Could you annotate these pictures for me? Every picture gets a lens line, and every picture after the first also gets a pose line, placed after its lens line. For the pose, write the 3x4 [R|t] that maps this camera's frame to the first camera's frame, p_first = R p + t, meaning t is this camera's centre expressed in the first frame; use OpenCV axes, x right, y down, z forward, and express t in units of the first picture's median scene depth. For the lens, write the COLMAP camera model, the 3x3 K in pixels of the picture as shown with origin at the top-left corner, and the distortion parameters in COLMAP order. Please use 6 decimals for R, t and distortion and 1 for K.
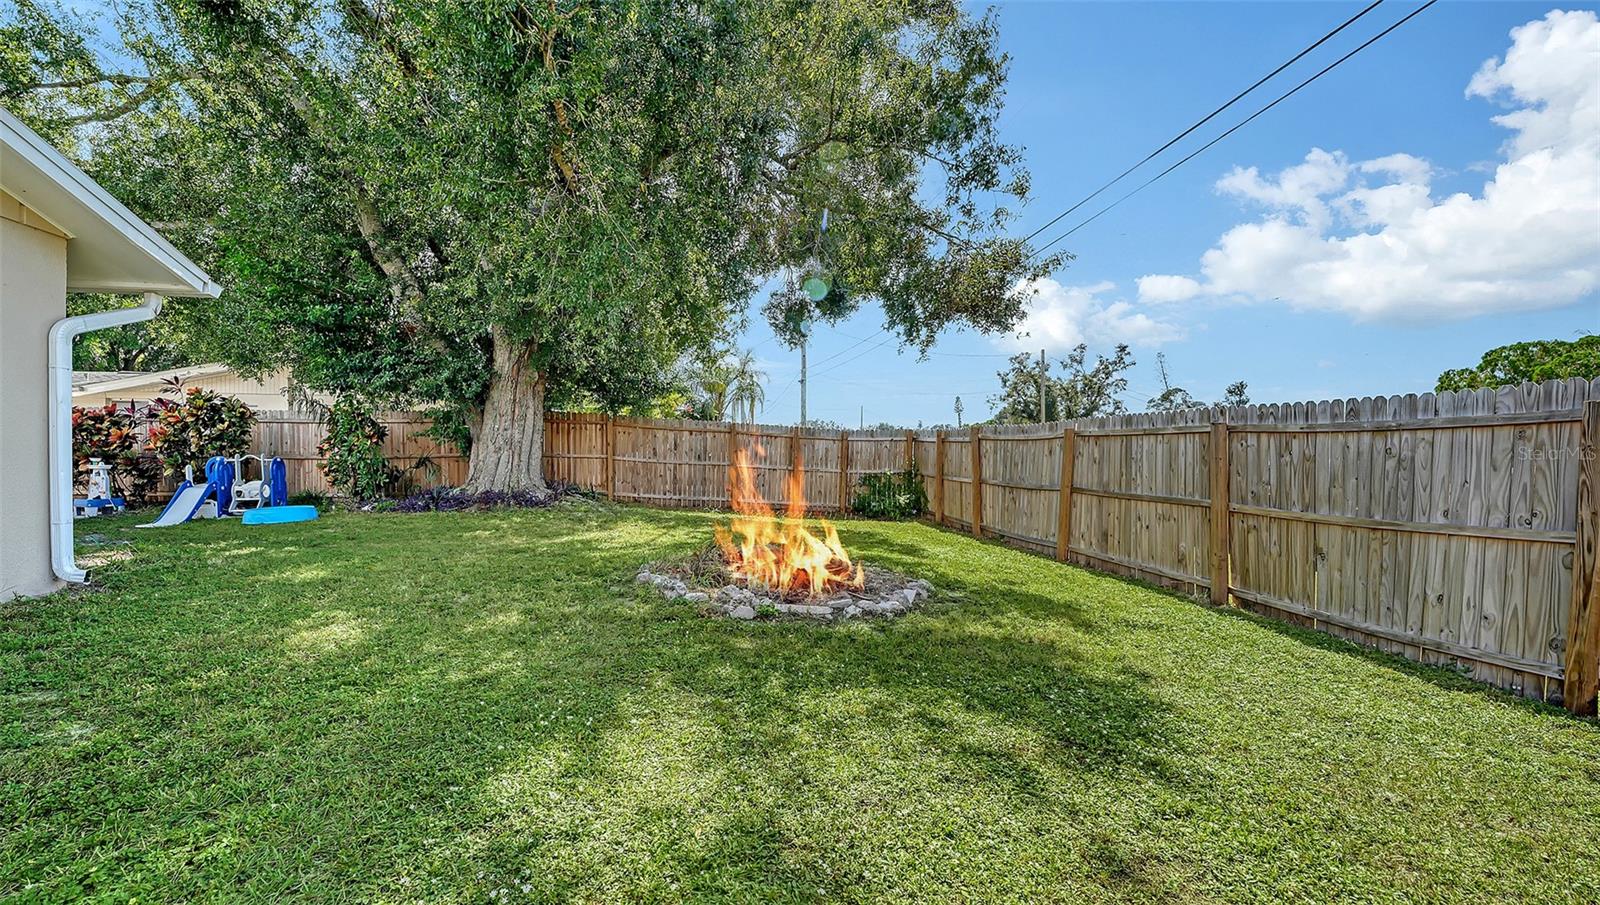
lens RADIAL K [[656.3, 0, 797.9], [0, 656.3, 456.0], [0, 0, 1]] dist [-0.001258, -0.001090]
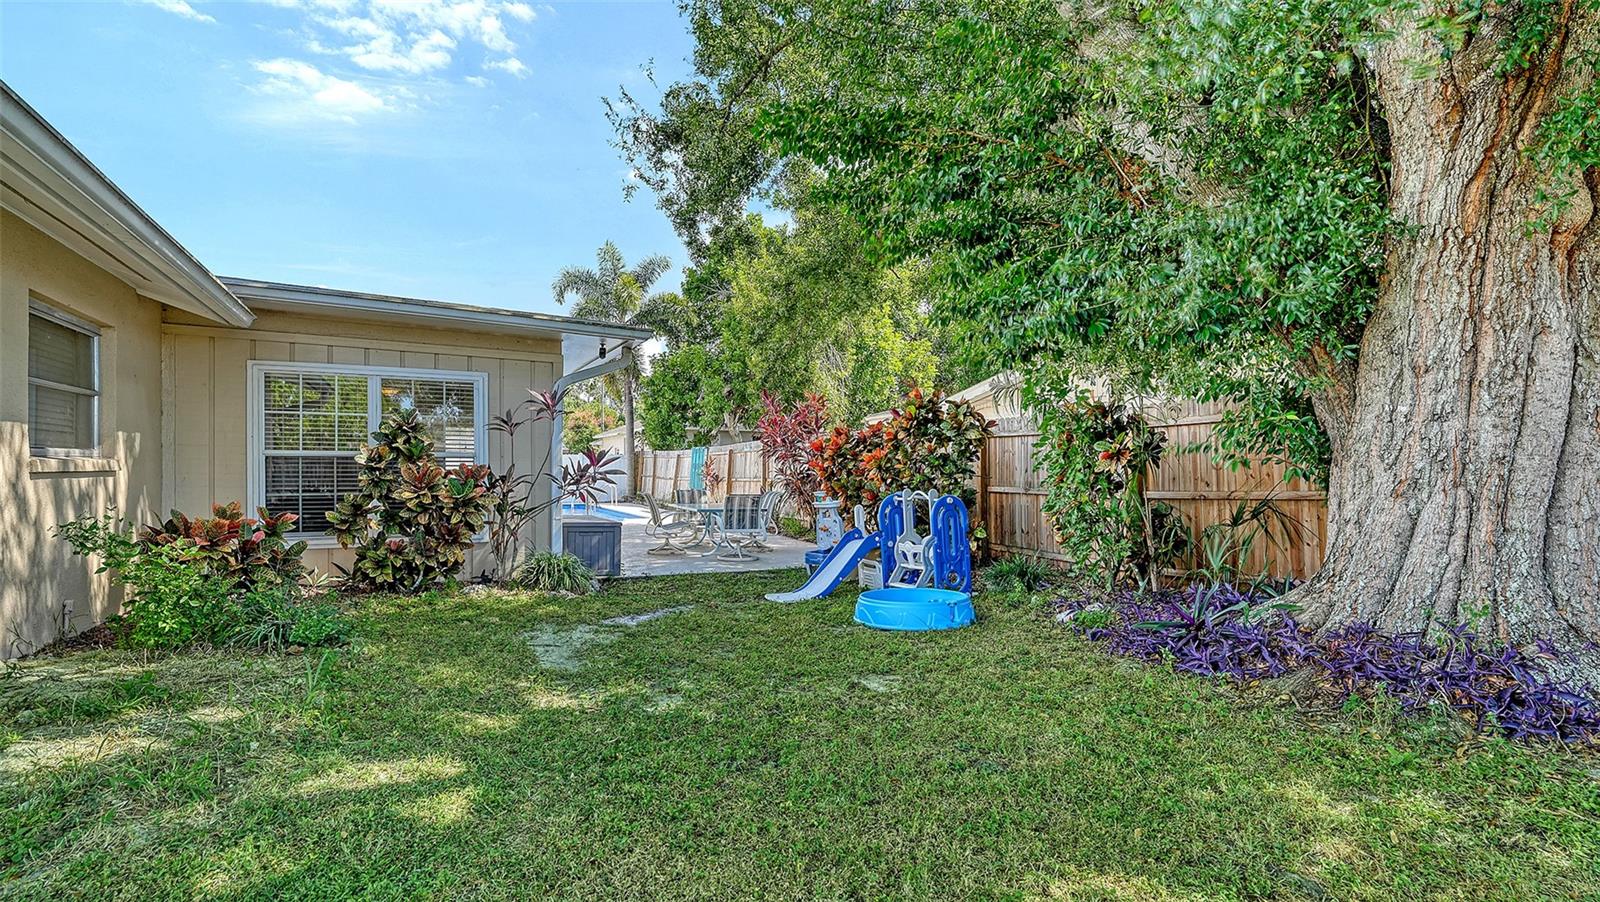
lens RADIAL K [[764.0, 0, 799.3], [0, 764.0, 460.2], [0, 0, 1]] dist [-0.008786, -0.002607]
pose [[0.342848, -0.013684, -0.939291, -0.233108], [-0.015036, 0.999686, -0.020052, -0.010994], [0.939270, 0.020998, 0.342535, 0.630477]]
